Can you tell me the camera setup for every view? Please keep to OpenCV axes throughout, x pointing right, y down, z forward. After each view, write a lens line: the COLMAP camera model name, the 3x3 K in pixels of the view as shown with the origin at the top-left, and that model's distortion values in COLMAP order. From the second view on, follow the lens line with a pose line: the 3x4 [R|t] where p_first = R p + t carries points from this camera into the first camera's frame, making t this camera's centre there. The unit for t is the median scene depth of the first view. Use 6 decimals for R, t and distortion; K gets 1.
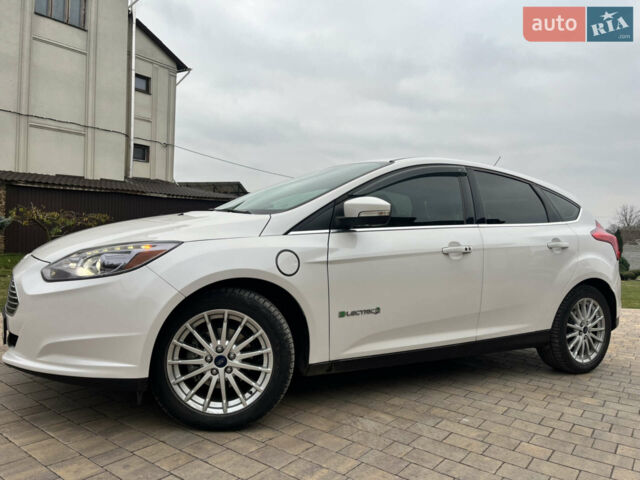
lens RADIAL K [[494.9, 0, 322.2], [0, 494.9, 238.9], [0, 0, 1]] dist [0.092131, -0.126847]
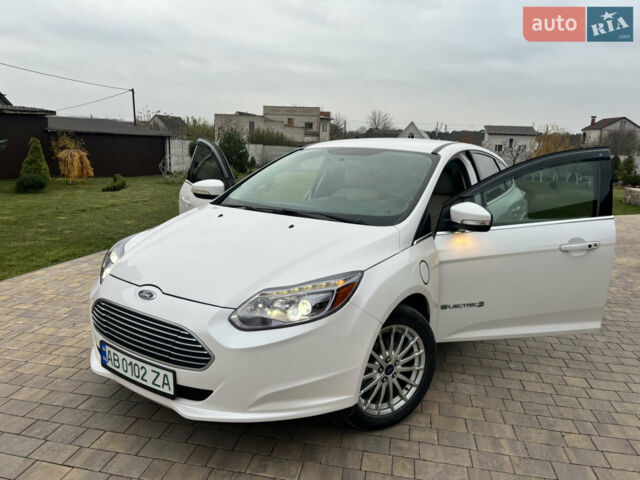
lens RADIAL K [[495.1, 0, 320.0], [0, 495.1, 240.0], [0, 0, 1]] dist [0.093307, -0.127668]
pose [[0.898603, -0.100571, 0.427081, -0.748181], [0.013831, 0.979385, 0.201528, -0.250865], [-0.438545, -0.175187, 0.881469, 0.131375]]
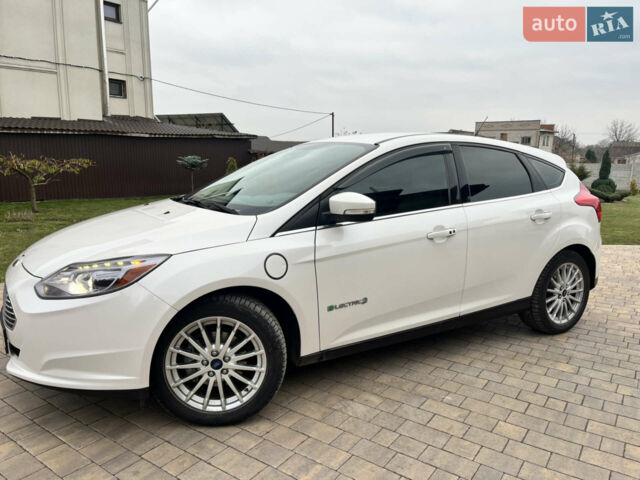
lens RADIAL K [[495.1, 0, 320.0], [0, 495.1, 240.0], [0, 0, 1]] dist [0.093307, -0.127668]
pose [[0.999247, -0.036138, 0.014093, 0.008655], [0.033564, 0.987674, 0.152882, -0.158993], [-0.019444, -0.152294, 0.988144, -0.005321]]
